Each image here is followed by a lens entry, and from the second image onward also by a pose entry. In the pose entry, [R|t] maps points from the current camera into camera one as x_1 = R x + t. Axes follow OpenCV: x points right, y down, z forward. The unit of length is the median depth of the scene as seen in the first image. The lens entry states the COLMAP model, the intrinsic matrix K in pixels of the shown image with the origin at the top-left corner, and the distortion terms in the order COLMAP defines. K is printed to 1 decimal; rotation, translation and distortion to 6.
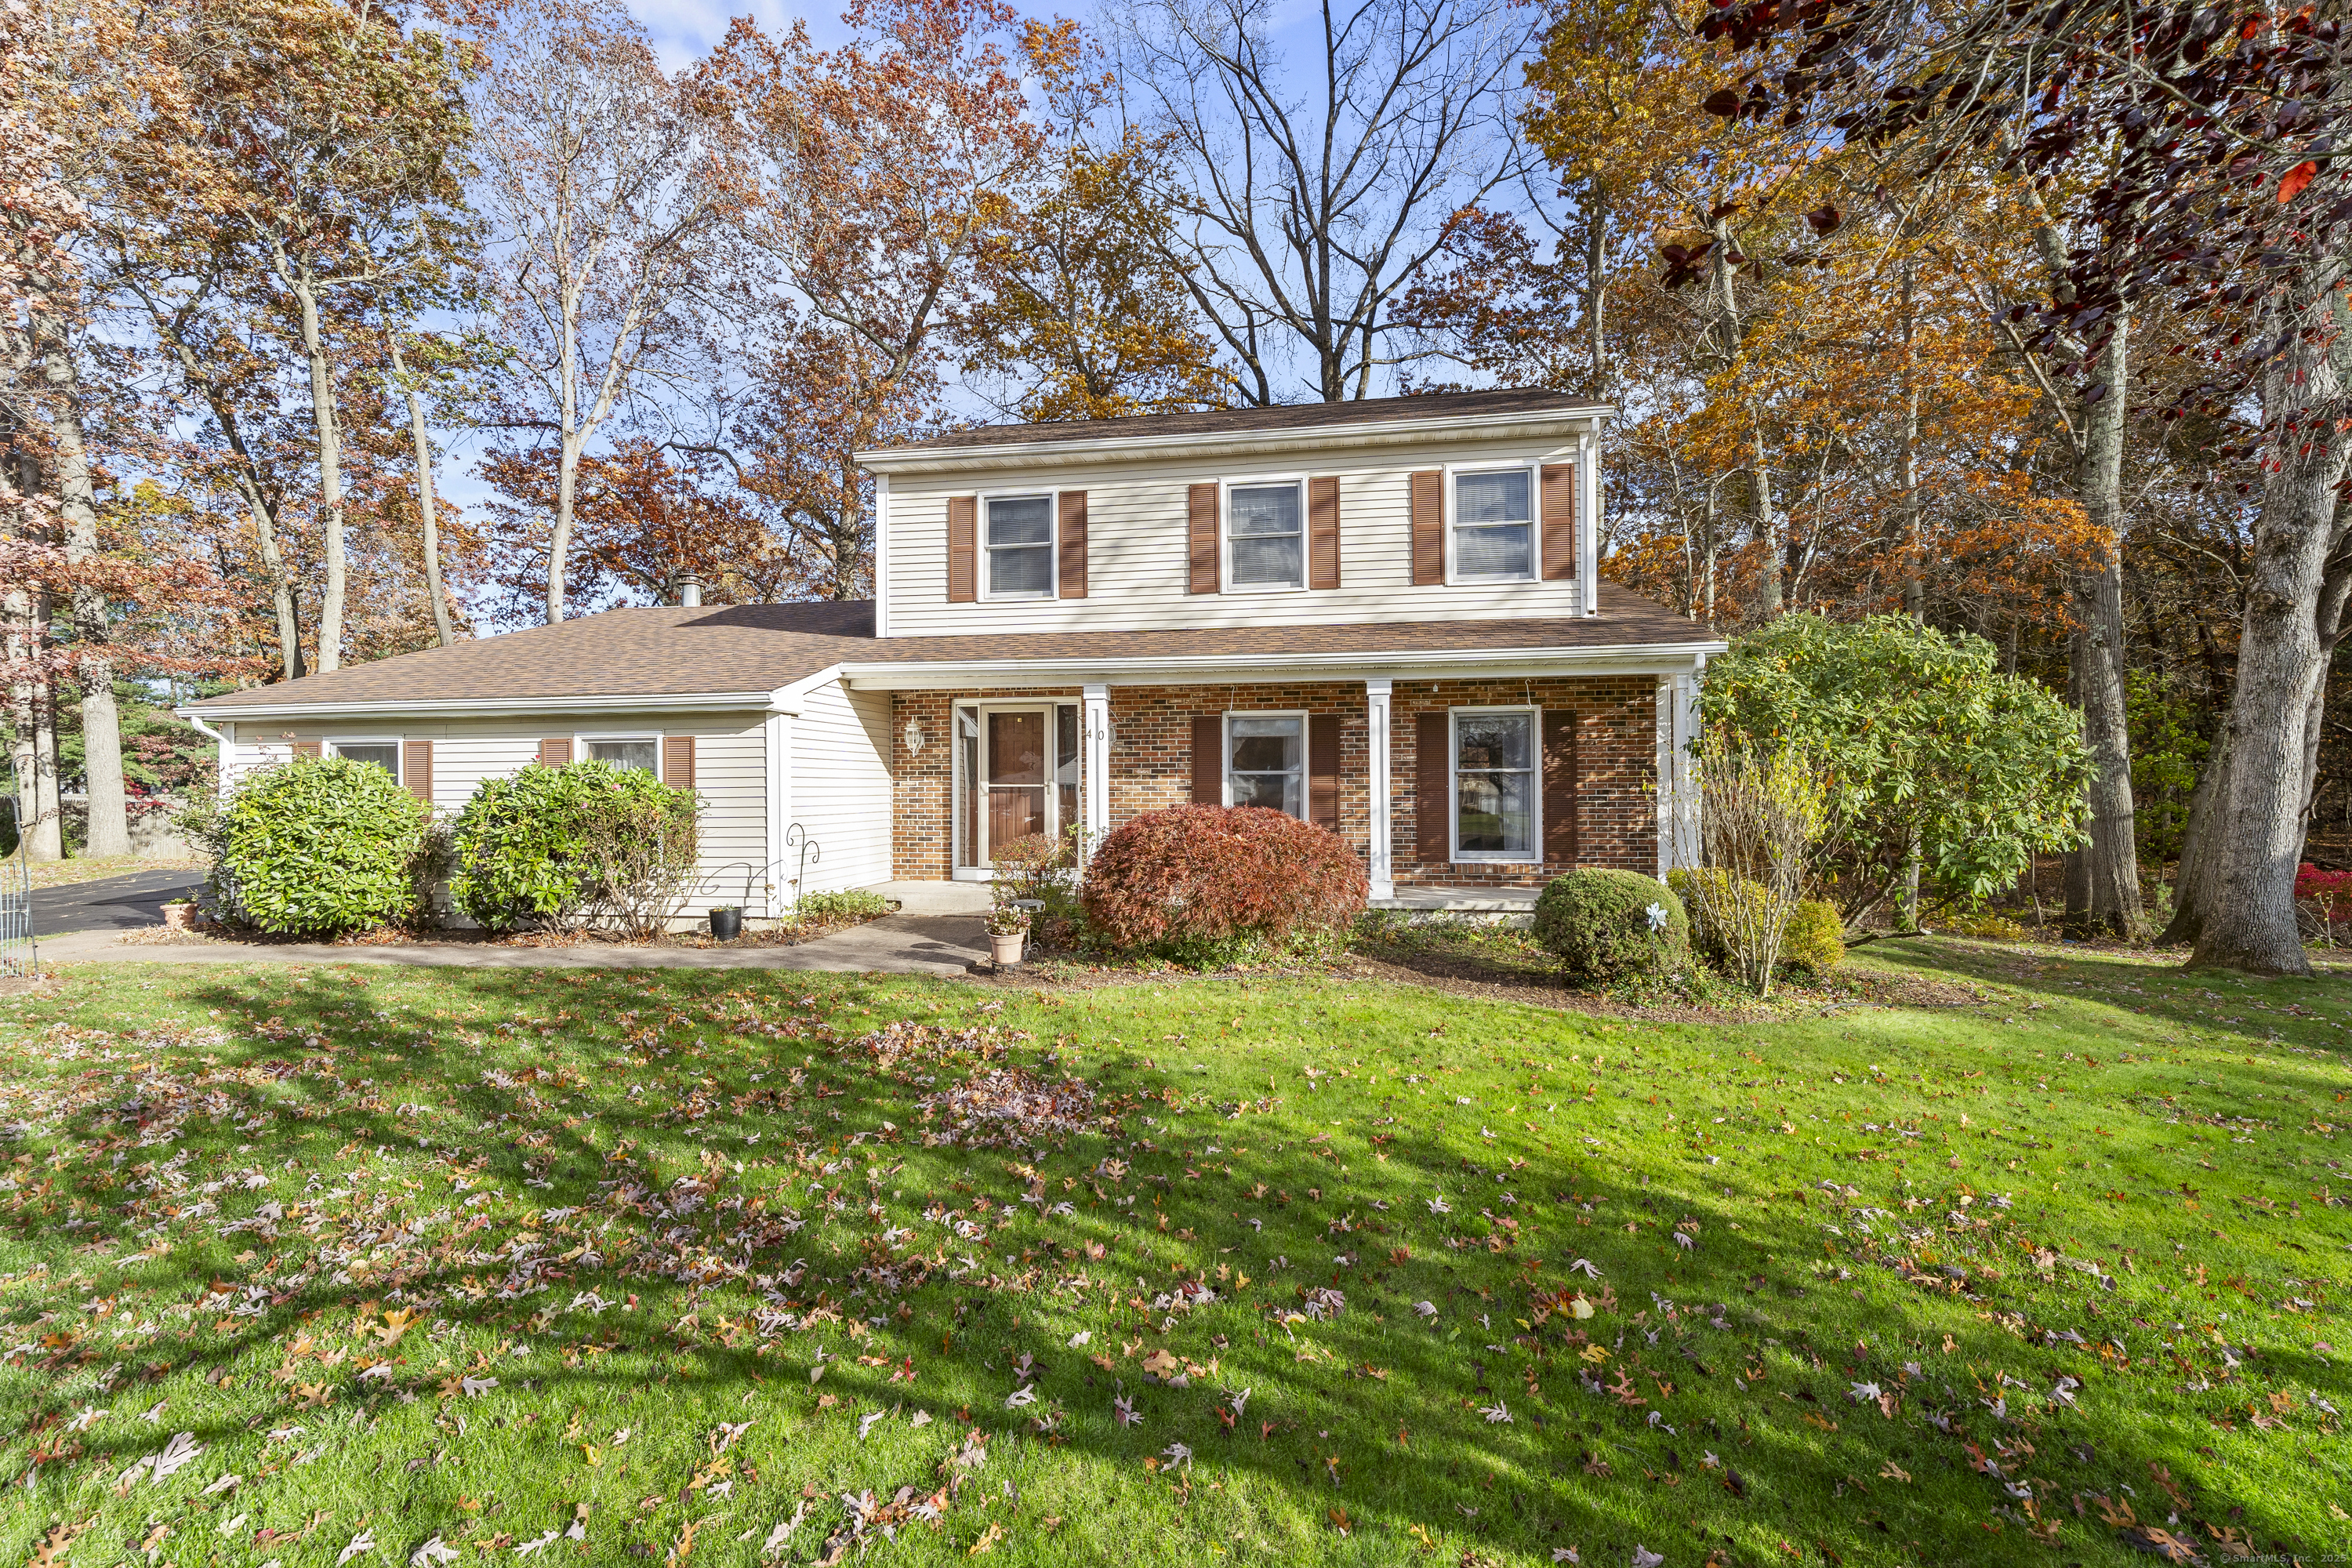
lens RADIAL K [[1010.7, 0, 1220.1], [0, 1010.7, 785.7], [0, 0, 1]] dist [-0.000784, 0.000099]
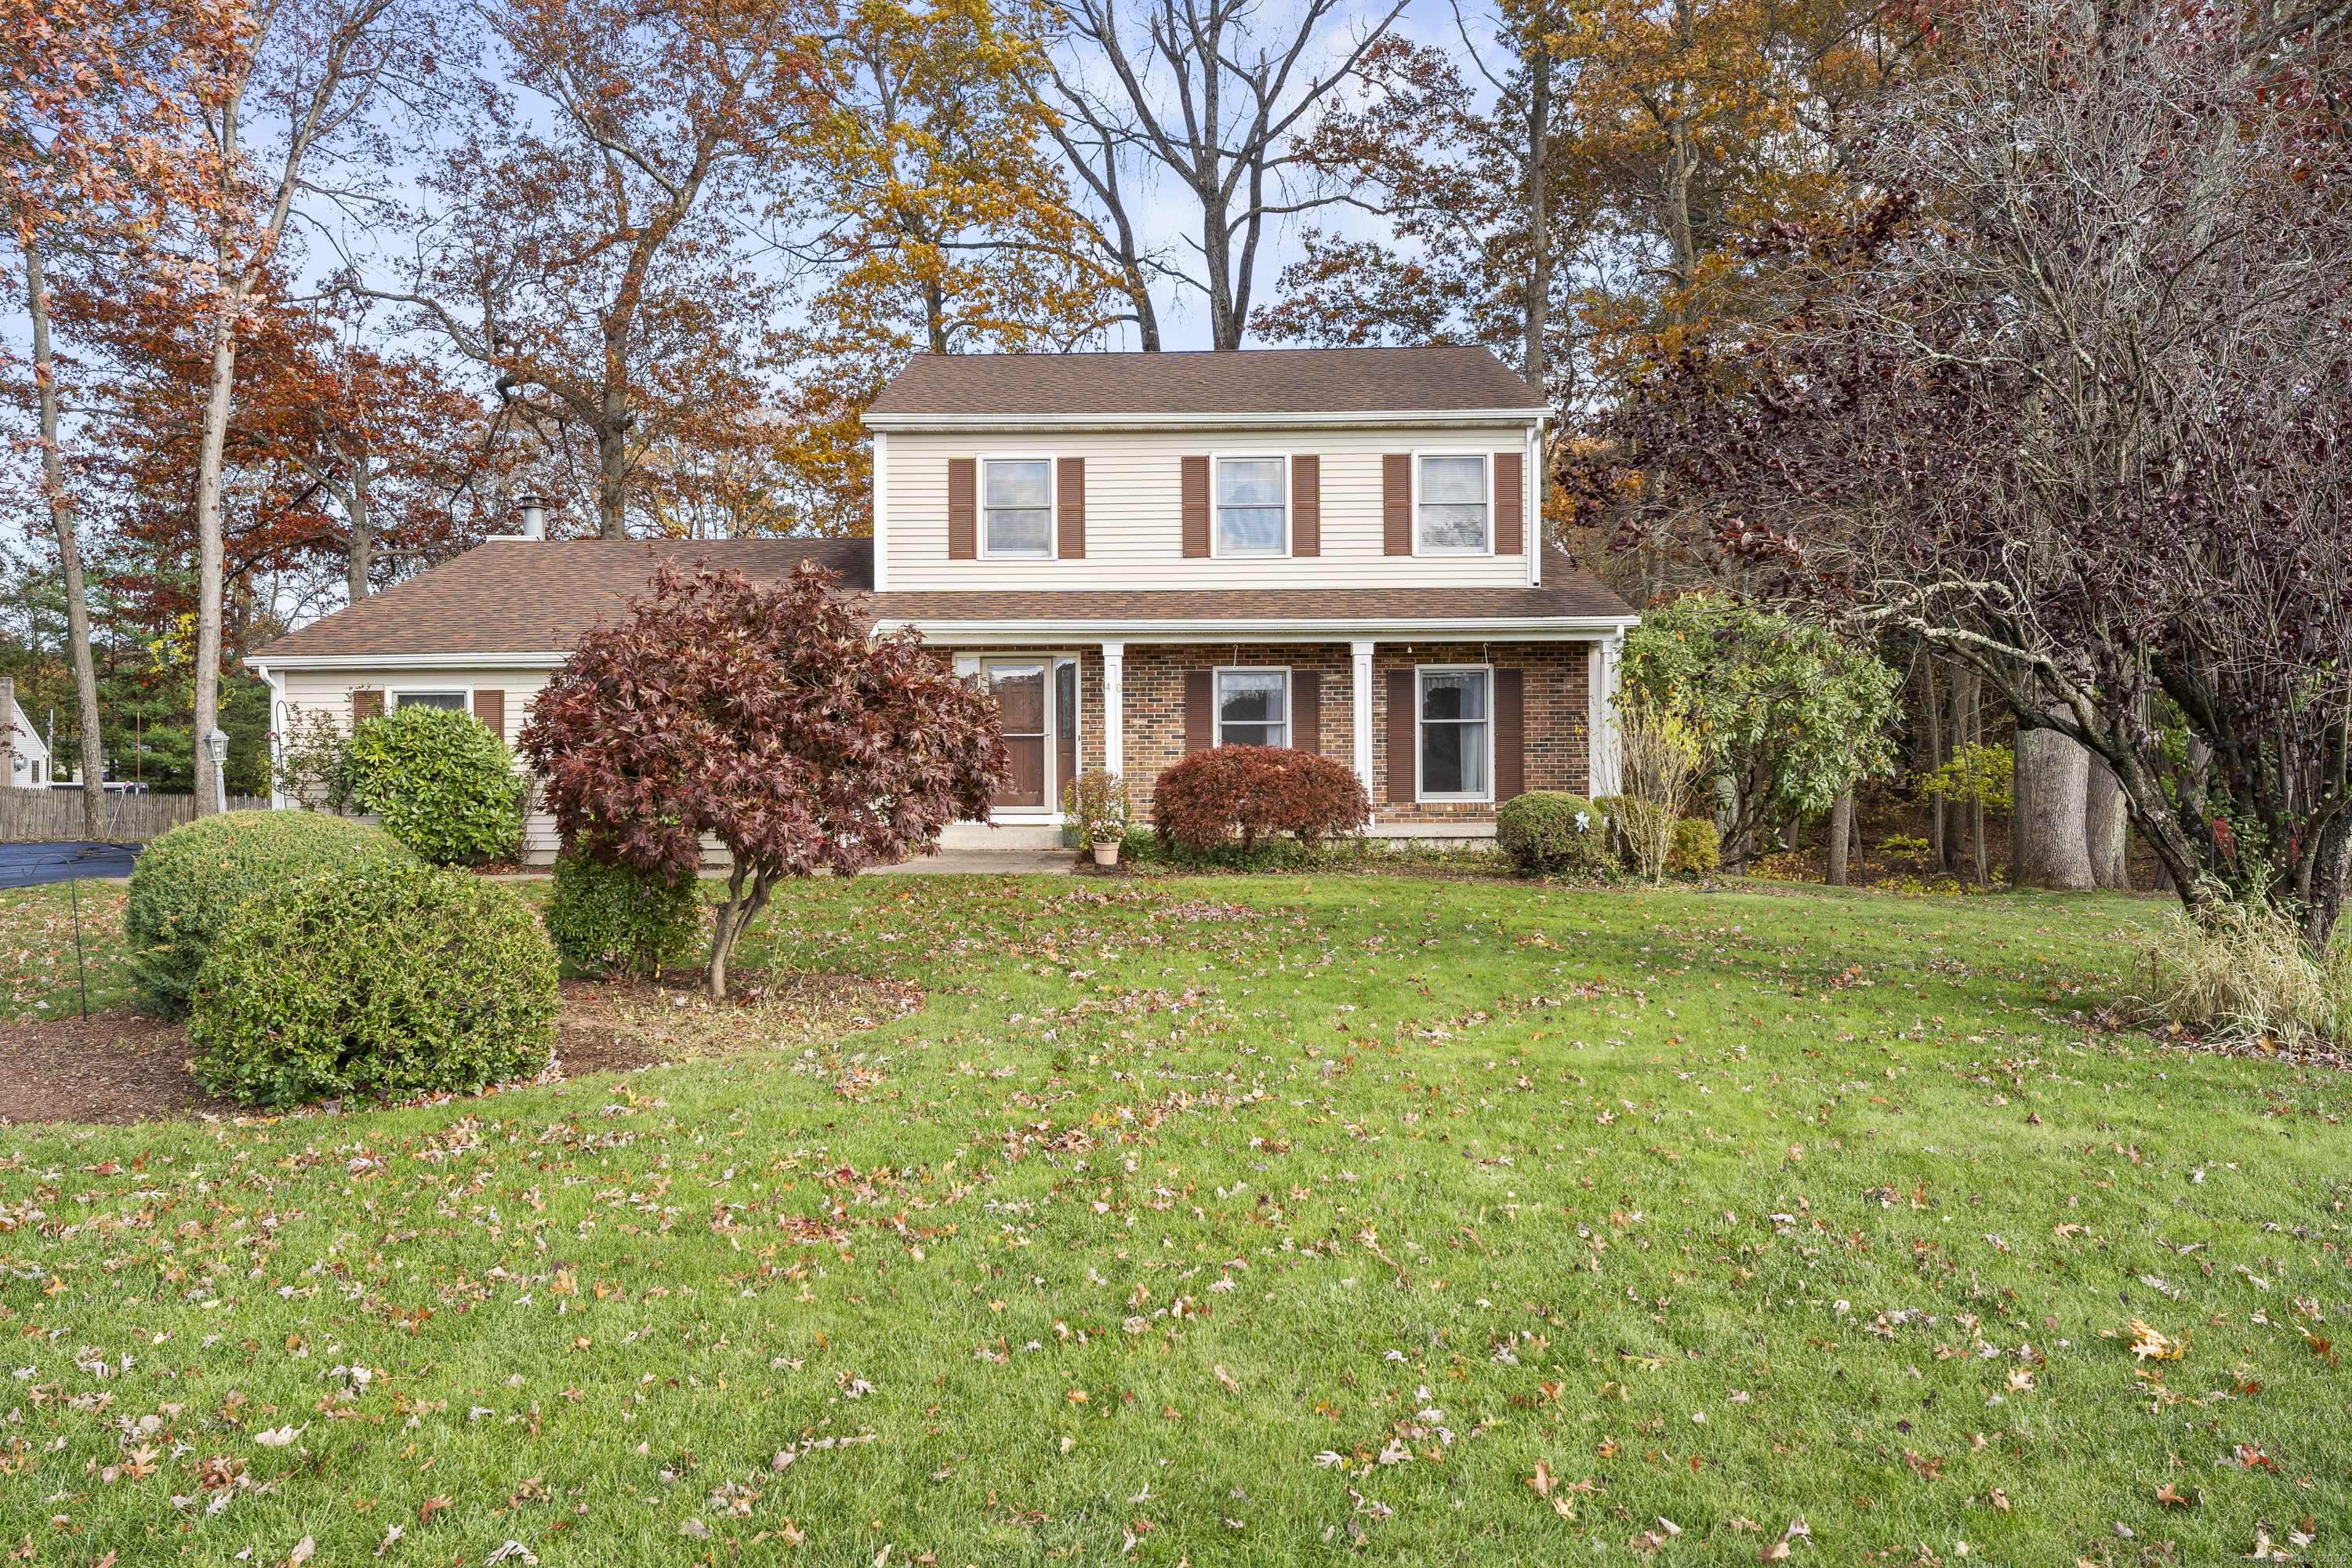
lens RADIAL K [[1583.2, 0, 1172.9], [0, 1583.2, 848.8], [0, 0, 1]] dist [-0.028198, 0.000006]
pose [[0.990316, -0.008804, 0.138555, -0.280792], [0.000714, 0.998297, 0.058332, 0.025009], [-0.138833, -0.057668, 0.988635, -0.705295]]
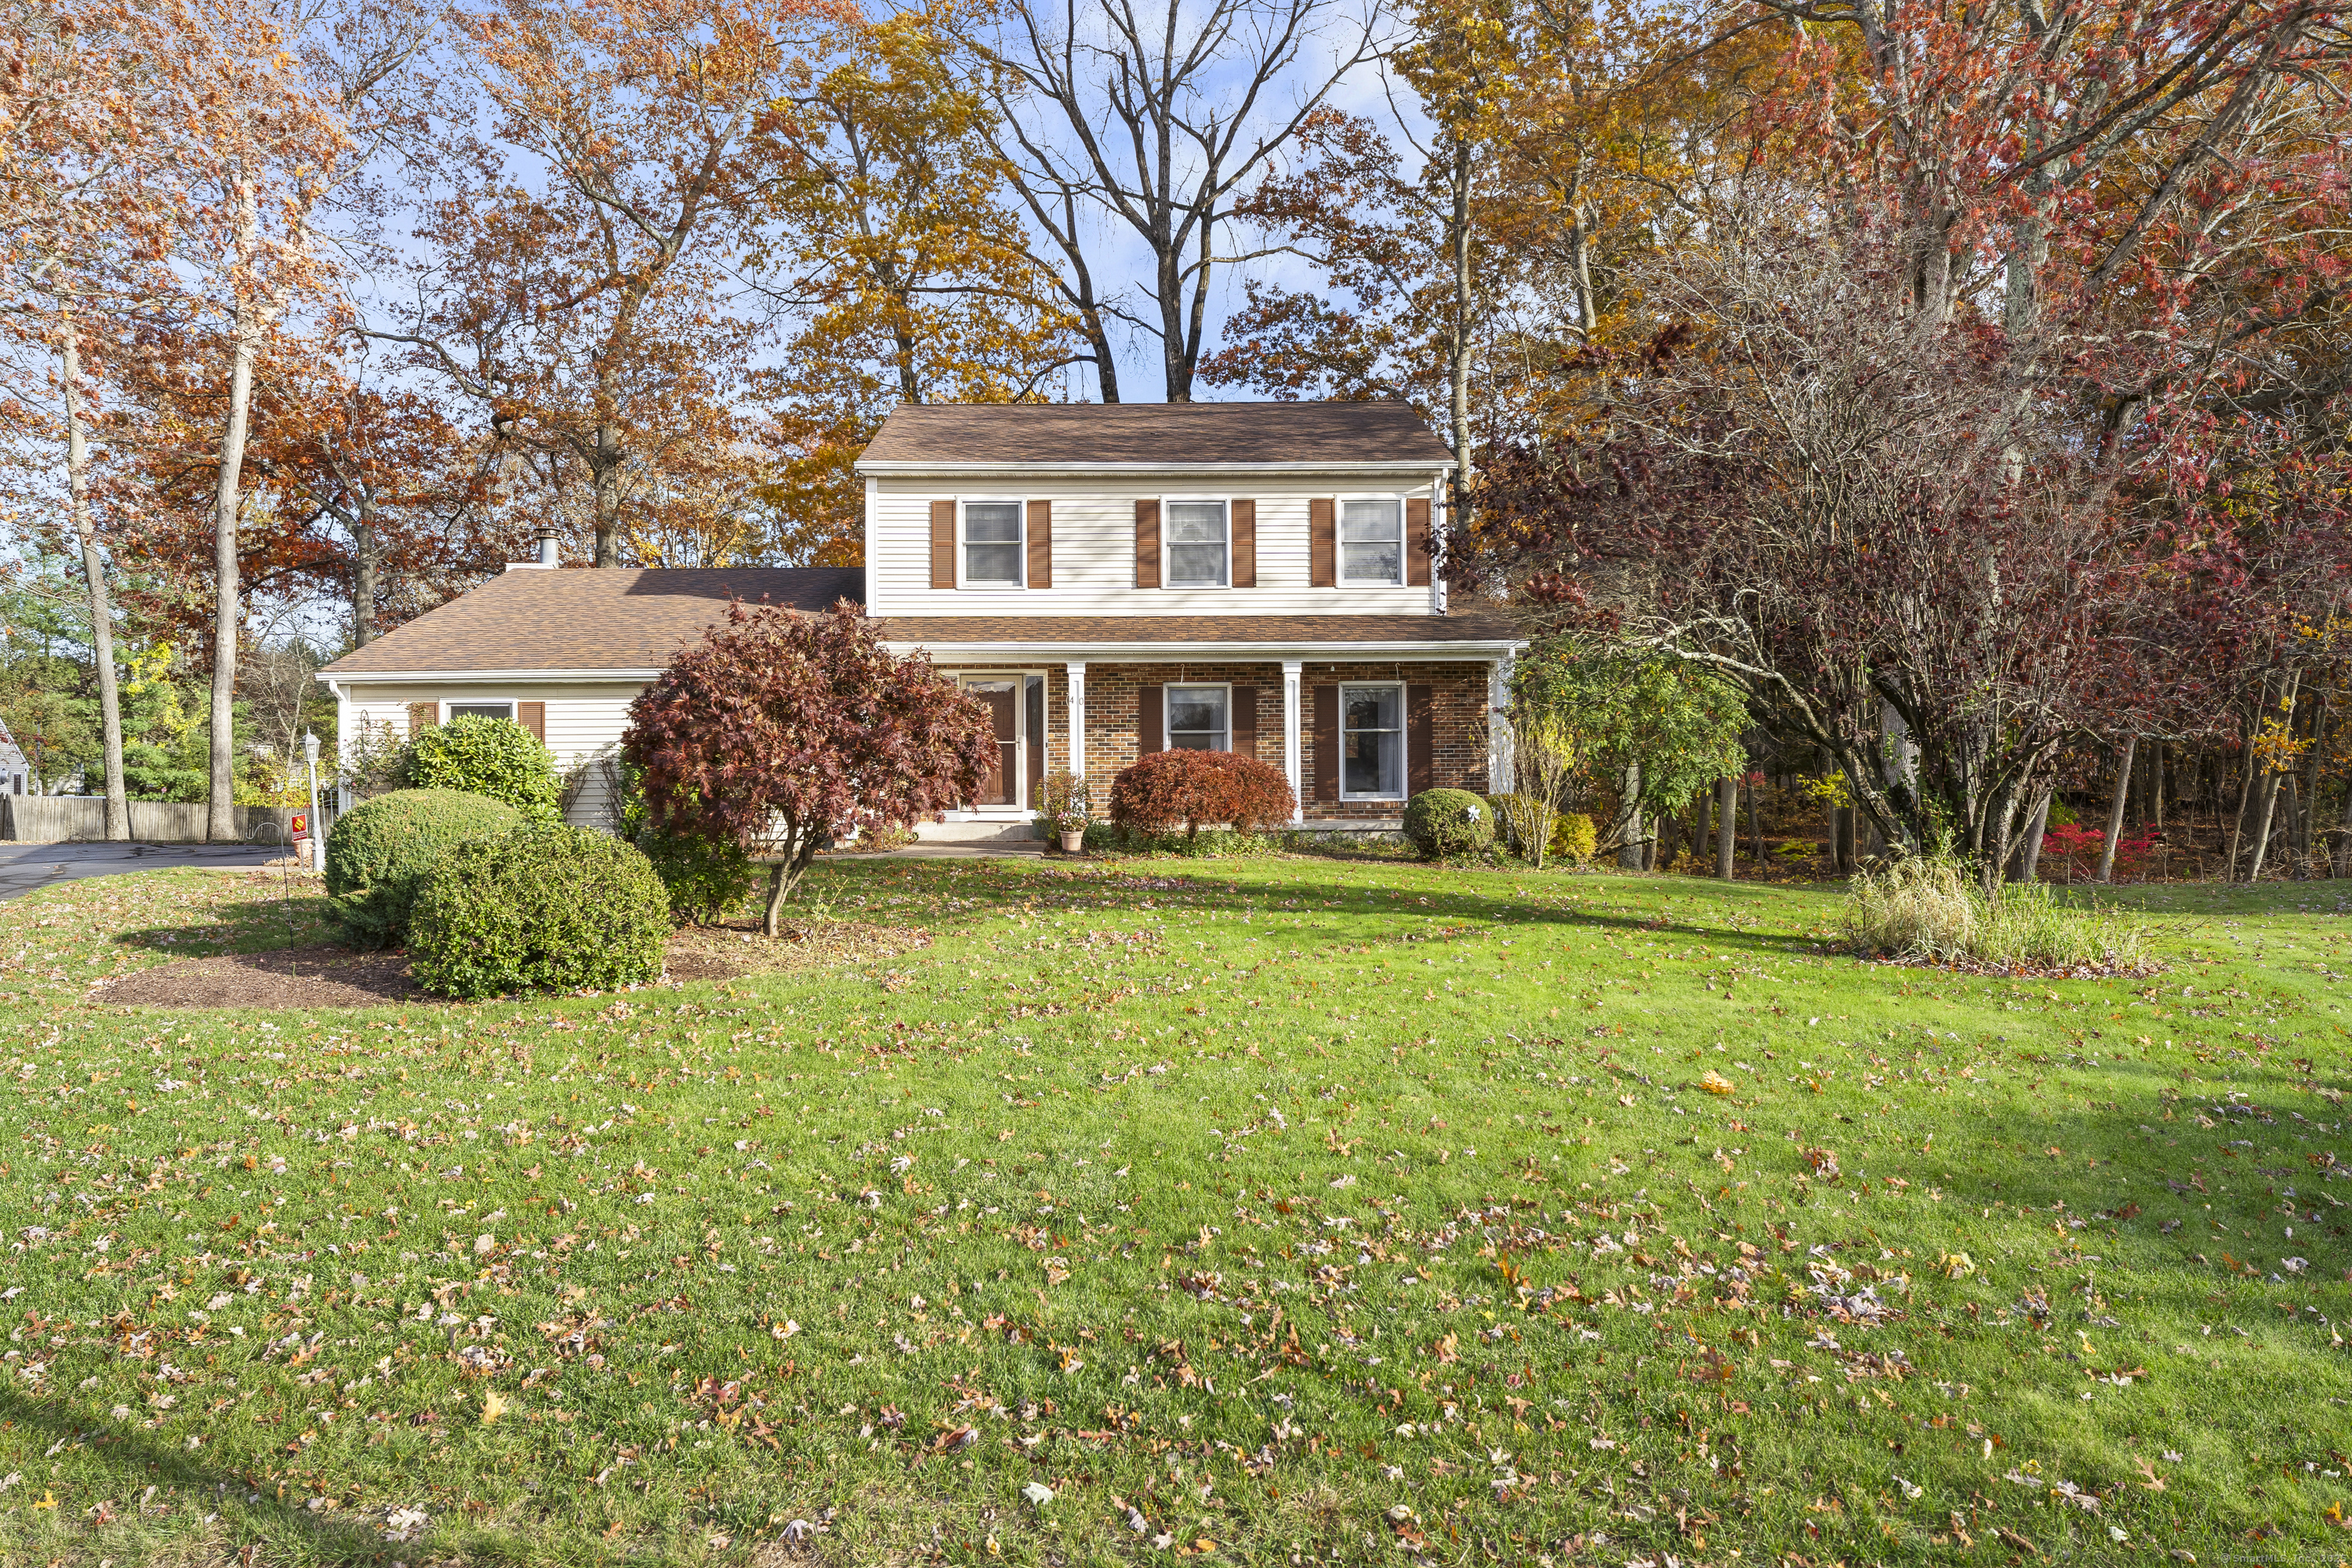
lens RADIAL K [[1583.2, 0, 1172.9], [0, 1583.2, 848.8], [0, 0, 1]] dist [-0.028198, 0.000006]
pose [[0.986185, -0.008180, 0.165445, -0.313507], [0.000518, 0.998927, 0.046304, 0.042333], [-0.165646, -0.045578, 0.985131, -0.954591]]
